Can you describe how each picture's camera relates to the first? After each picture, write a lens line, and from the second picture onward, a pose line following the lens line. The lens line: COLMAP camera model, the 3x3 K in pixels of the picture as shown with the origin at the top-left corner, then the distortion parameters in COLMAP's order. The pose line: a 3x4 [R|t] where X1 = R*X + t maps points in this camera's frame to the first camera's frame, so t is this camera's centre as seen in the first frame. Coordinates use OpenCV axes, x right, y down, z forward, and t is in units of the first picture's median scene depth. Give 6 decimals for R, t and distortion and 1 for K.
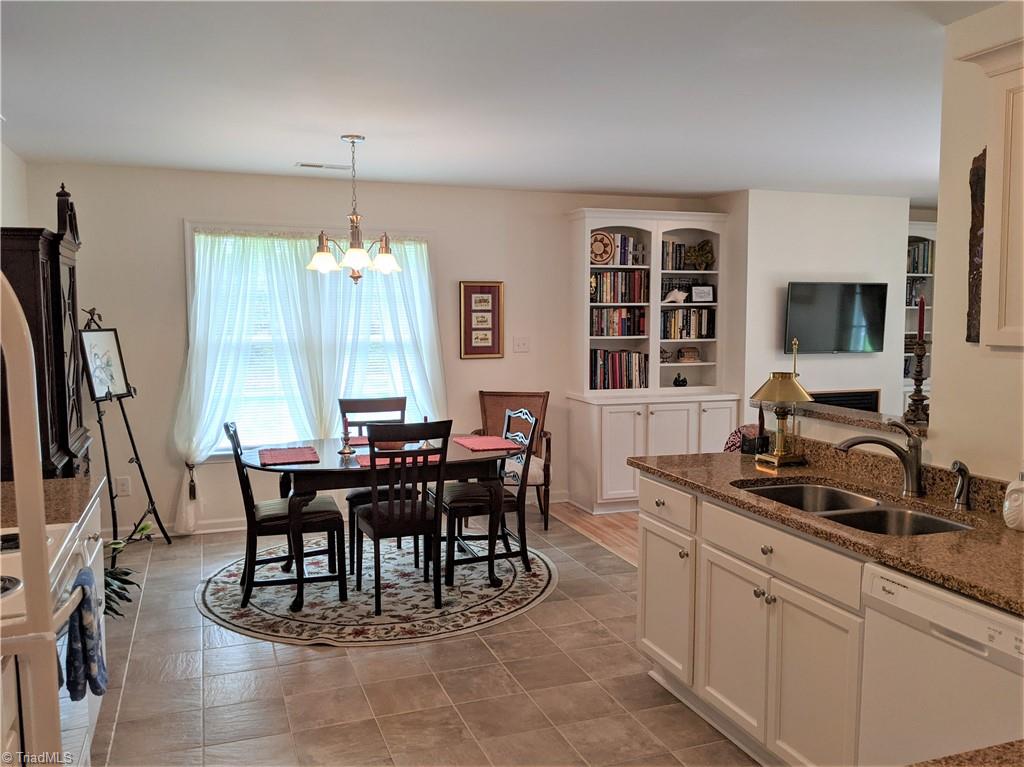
lens RADIAL K [[827.1, 0, 512.5], [0, 827.1, 391.4], [0, 0, 1]] dist [0.108942, -0.163156]
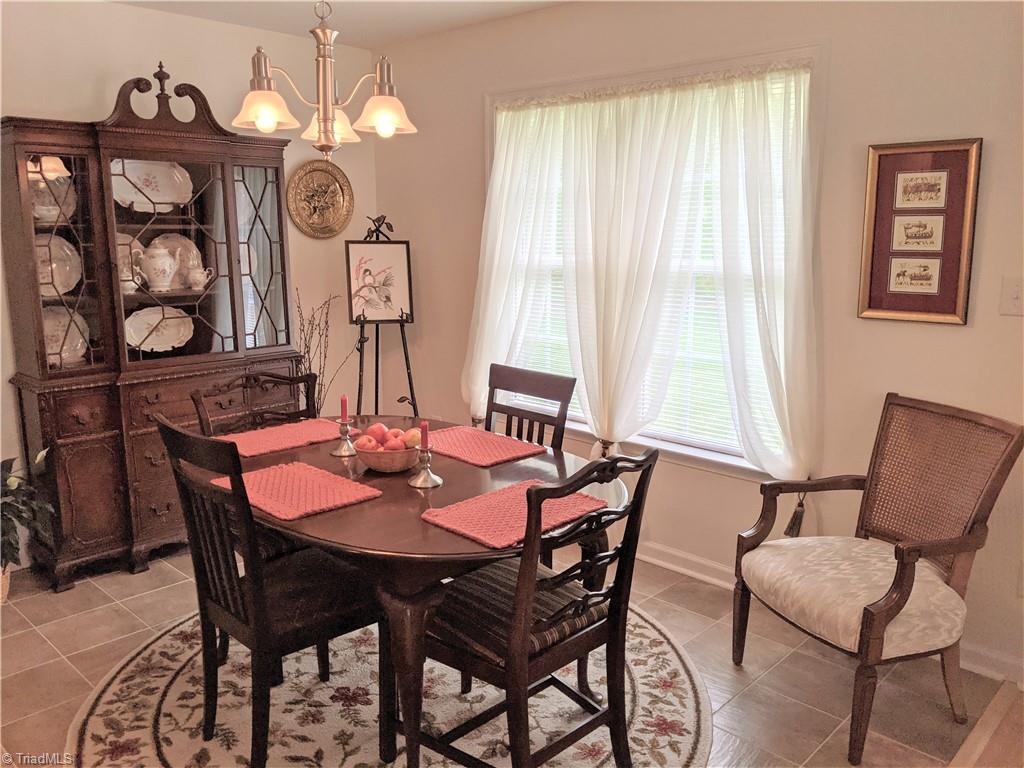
lens RADIAL K [[827.1, 0, 512.7], [0, 827.1, 377.6], [0, 0, 1]] dist [0.108942, -0.163156]
pose [[0.438382, 0.161258, -0.884204, 0.324763], [-0.088477, 0.986737, 0.136092, -0.062529], [0.894423, 0.018572, 0.446835, 0.729829]]
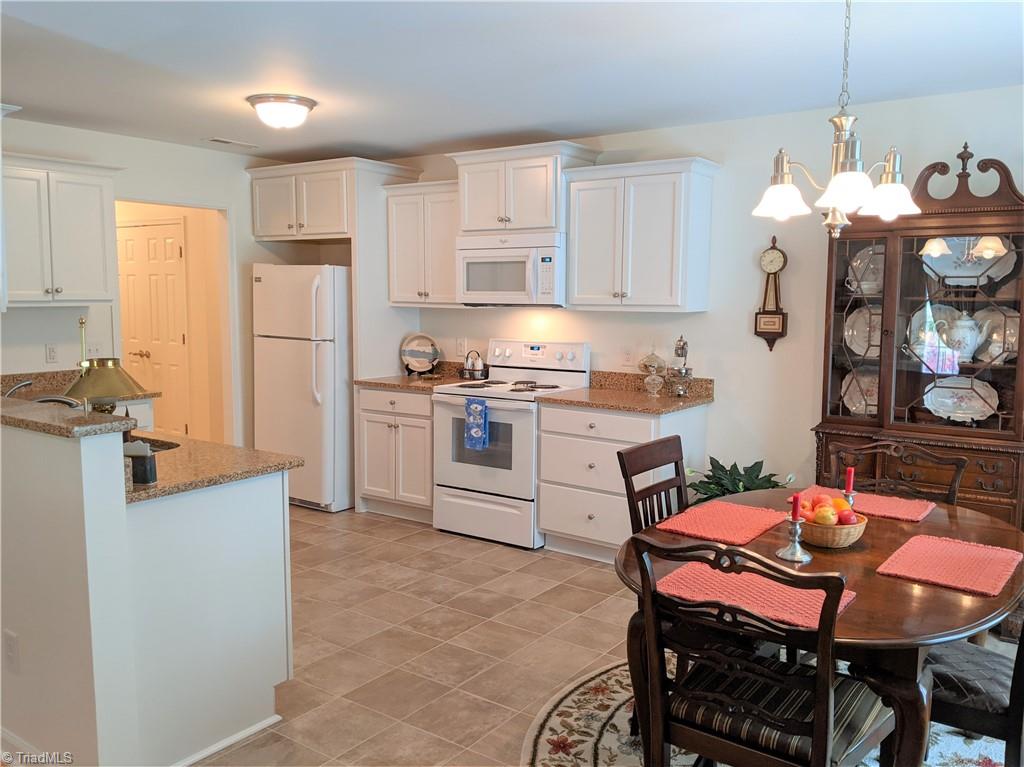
lens RADIAL K [[827.1, 0, 519.8], [0, 827.1, 373.9], [0, 0, 1]] dist [0.108942, -0.163156]
pose [[-0.825597, 0.047683, -0.562242, 0.276552], [-0.056013, 0.984576, 0.165751, -0.100068], [0.561473, 0.168337, -0.810192, 1.153168]]
